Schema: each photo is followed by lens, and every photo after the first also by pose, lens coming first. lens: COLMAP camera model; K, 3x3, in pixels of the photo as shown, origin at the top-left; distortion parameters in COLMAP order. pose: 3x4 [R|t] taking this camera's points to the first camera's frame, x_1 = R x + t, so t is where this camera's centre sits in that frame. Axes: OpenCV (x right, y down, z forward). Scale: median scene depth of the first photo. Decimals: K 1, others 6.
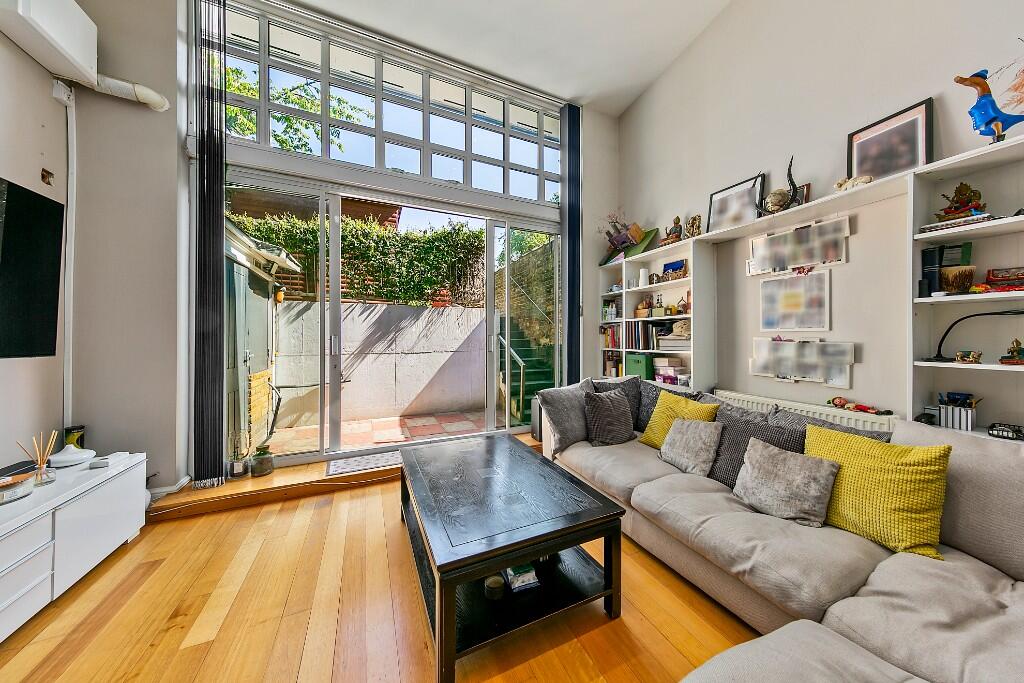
lens RADIAL K [[319.3, 0, 512.0], [0, 319.3, 341.5], [0, 0, 1]] dist [-0.000068, 0.000015]
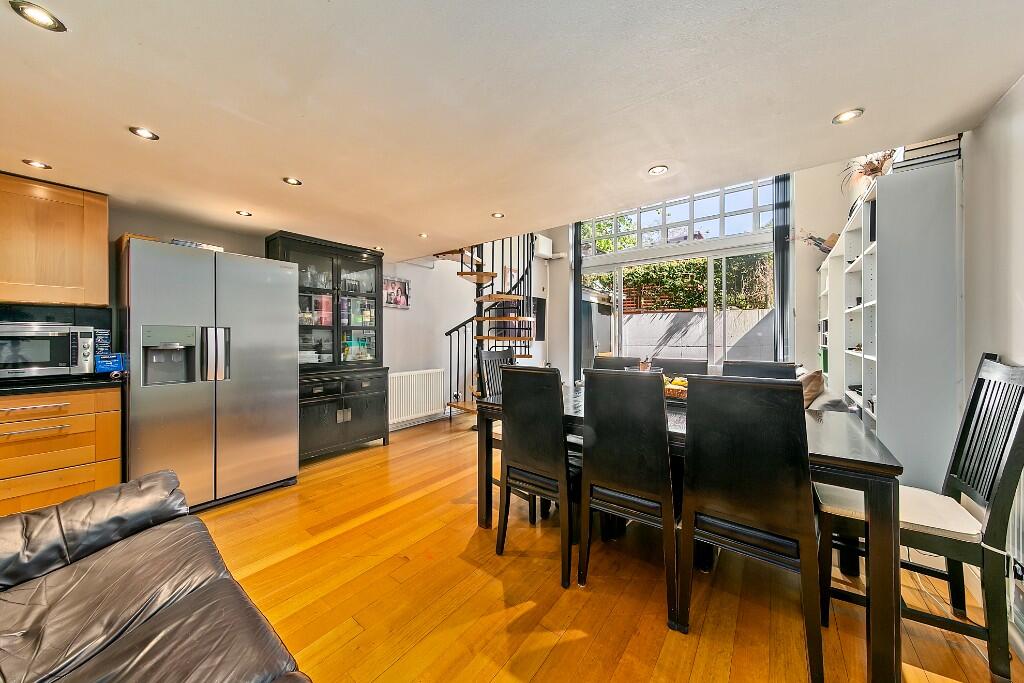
lens RADIAL K [[350.9, 0, 512.0], [0, 350.9, 341.5], [0, 0, 1]] dist [0.000005, 0.000002]
pose [[0.481732, 0.006530, -0.876294, 0.871264], [-0.001612, 0.999977, 0.006566, 0.007880], [0.876317, -0.001750, 0.481732, -0.569943]]
